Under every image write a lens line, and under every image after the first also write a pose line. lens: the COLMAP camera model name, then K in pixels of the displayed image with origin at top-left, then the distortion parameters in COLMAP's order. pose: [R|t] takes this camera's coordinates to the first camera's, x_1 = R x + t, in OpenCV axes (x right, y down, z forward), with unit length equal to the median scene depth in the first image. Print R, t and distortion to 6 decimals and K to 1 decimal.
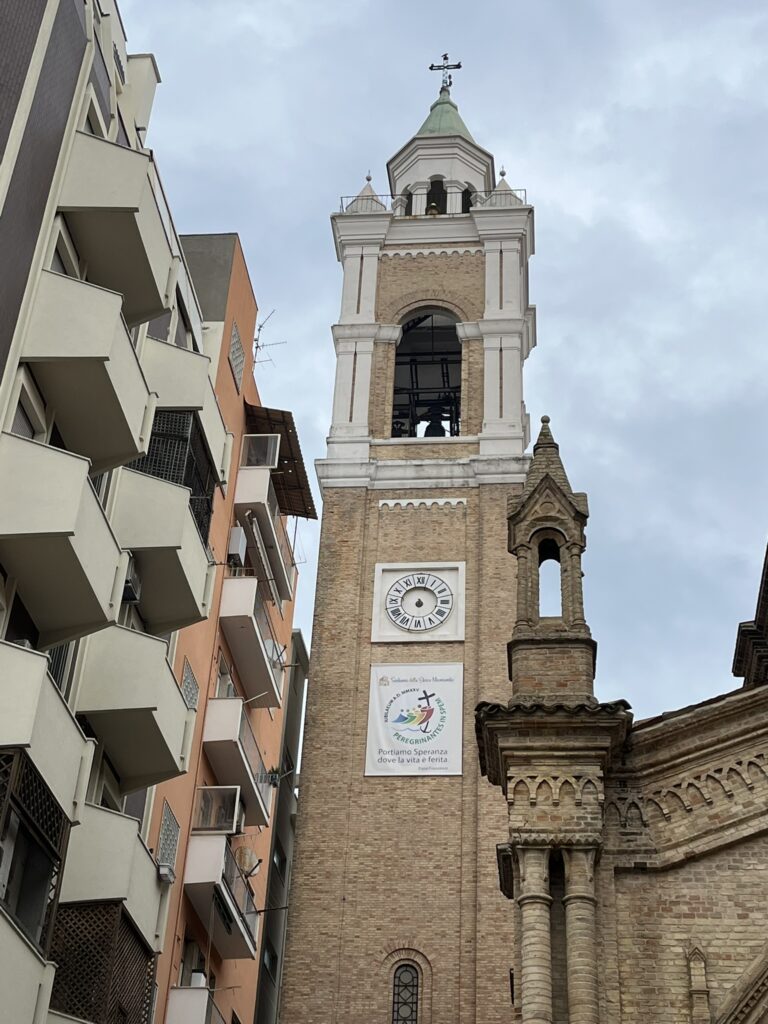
lens RADIAL K [[1511.4, 0, 393.7], [0, 1511.4, 507.7], [0, 0, 1]] dist [0.075604, 0.000000]
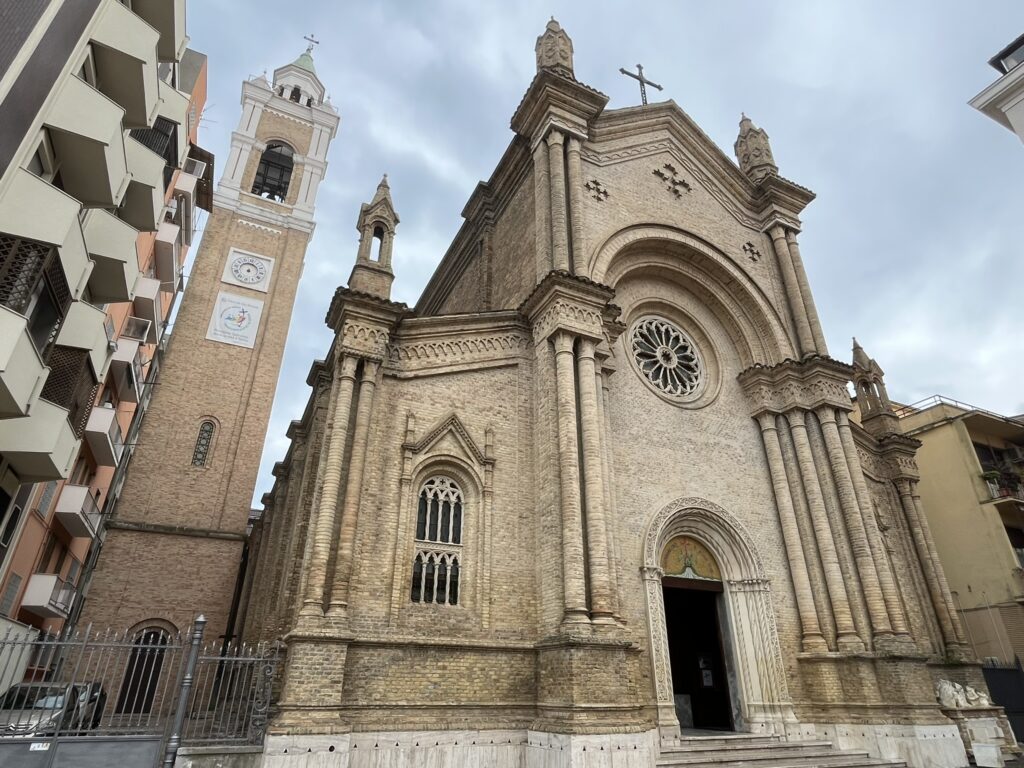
lens RADIAL K [[589.5, 0, 507.4], [0, 589.5, 383.3], [0, 0, 1]] dist [-0.002297, -0.001083]
pose [[0.854800, 0.209076, 0.474979, -0.040823], [-0.281667, 0.955627, 0.086258, 0.048379], [-0.435868, -0.207519, 0.875759, 0.064353]]
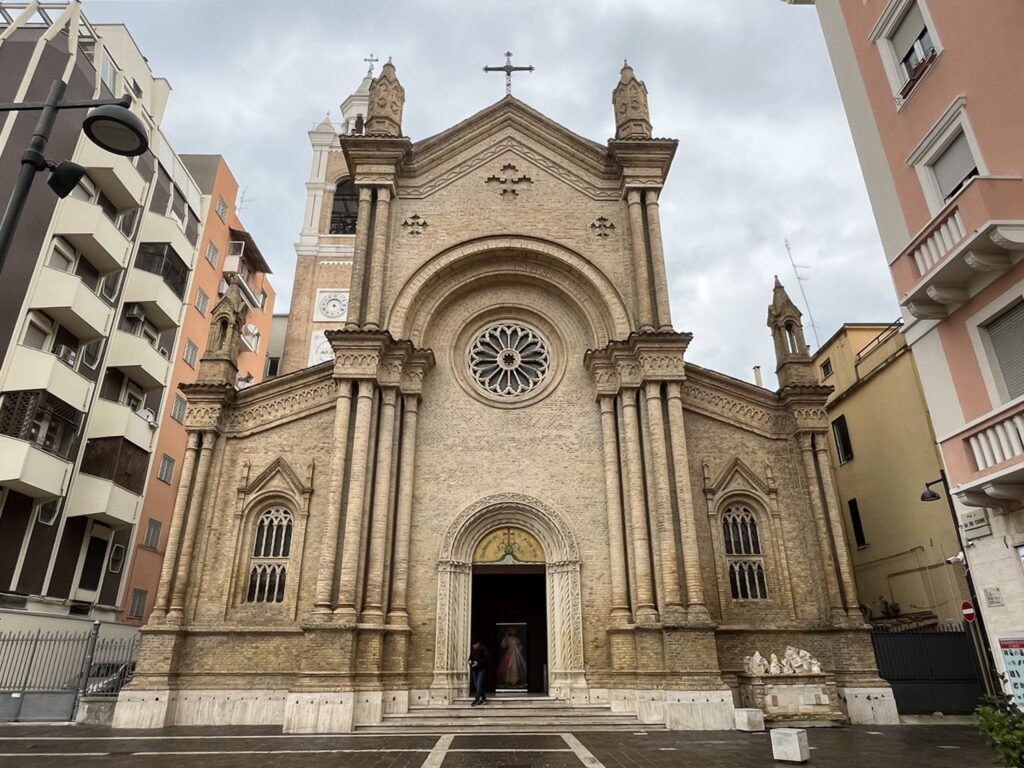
lens RADIAL K [[646.9, 0, 510.7], [0, 646.9, 386.1], [0, 0, 1]] dist [-0.003765, -0.000589]
pose [[0.992569, 0.003879, 0.121621, 0.211765], [-0.030984, 0.974604, 0.221780, -0.062513], [-0.117672, -0.223900, 0.967482, -0.106077]]
